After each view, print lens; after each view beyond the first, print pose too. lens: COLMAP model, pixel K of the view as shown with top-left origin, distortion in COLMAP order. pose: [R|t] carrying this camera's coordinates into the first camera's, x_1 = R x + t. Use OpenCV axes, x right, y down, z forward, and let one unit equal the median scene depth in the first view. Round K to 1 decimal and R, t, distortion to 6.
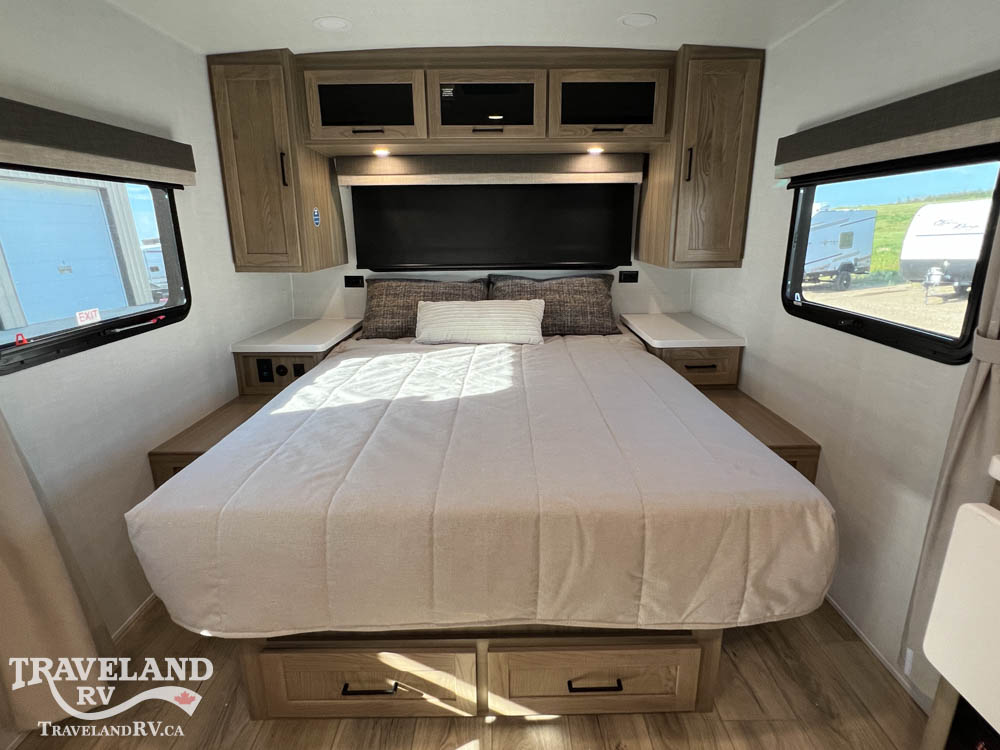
lens RADIAL K [[529.1, 0, 504.4], [0, 529.1, 373.2], [0, 0, 1]] dist [-0.003180, -0.000650]
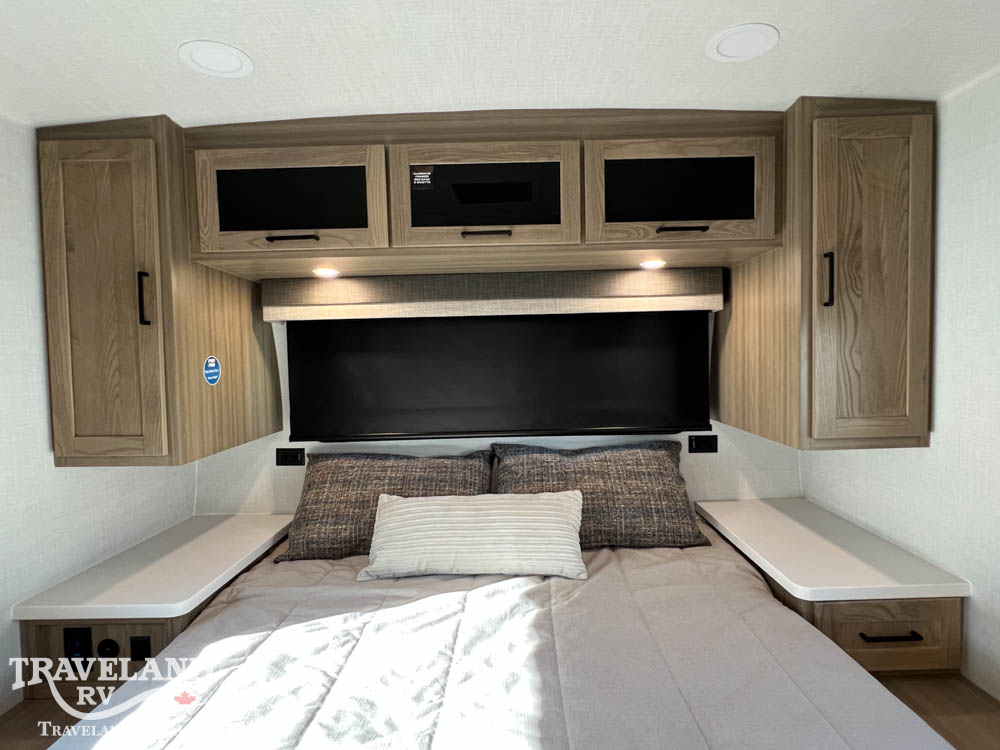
lens RADIAL K [[529.1, 0, 504.4], [0, 529.1, 373.2], [0, 0, 1]] dist [-0.003180, -0.000650]
pose [[0.999780, -0.014613, -0.015029, -0.003768], [0.010849, 0.974181, -0.225508, -0.154047], [0.017936, 0.225296, 0.974125, 0.417193]]
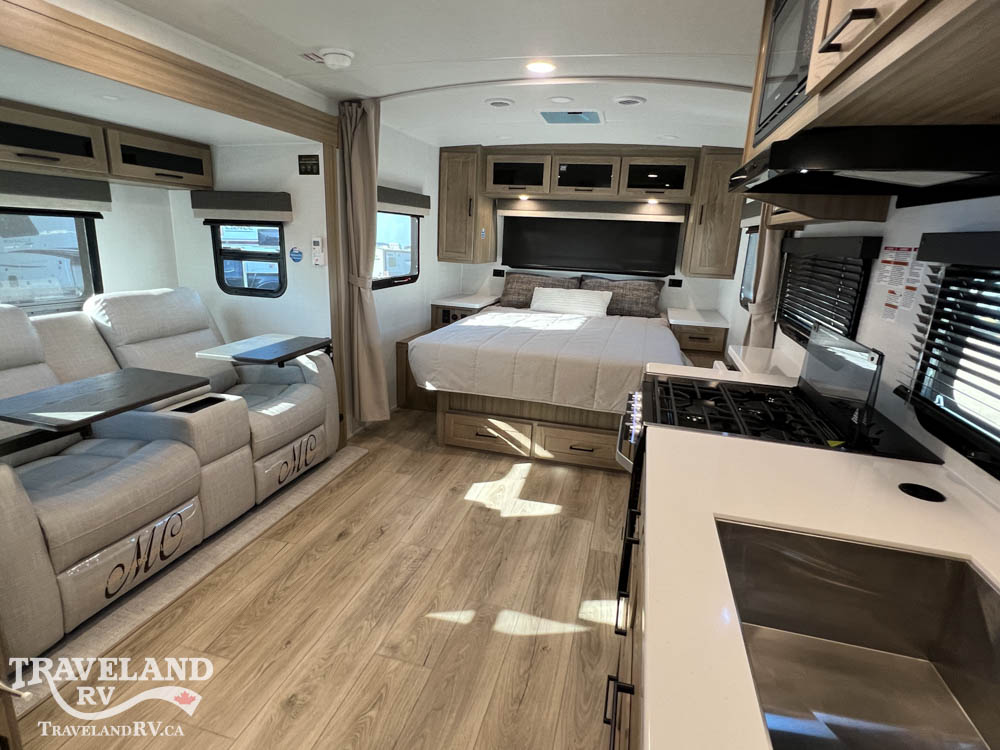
lens RADIAL K [[523.3, 0, 504.4], [0, 523.3, 375.7], [0, 0, 1]] dist [-0.002451, -0.000300]
pose [[0.964946, 0.117742, -0.234554, 0.184292], [-0.120909, 0.992663, 0.000884, 0.171092], [0.232937, 0.027507, 0.972103, -0.689835]]
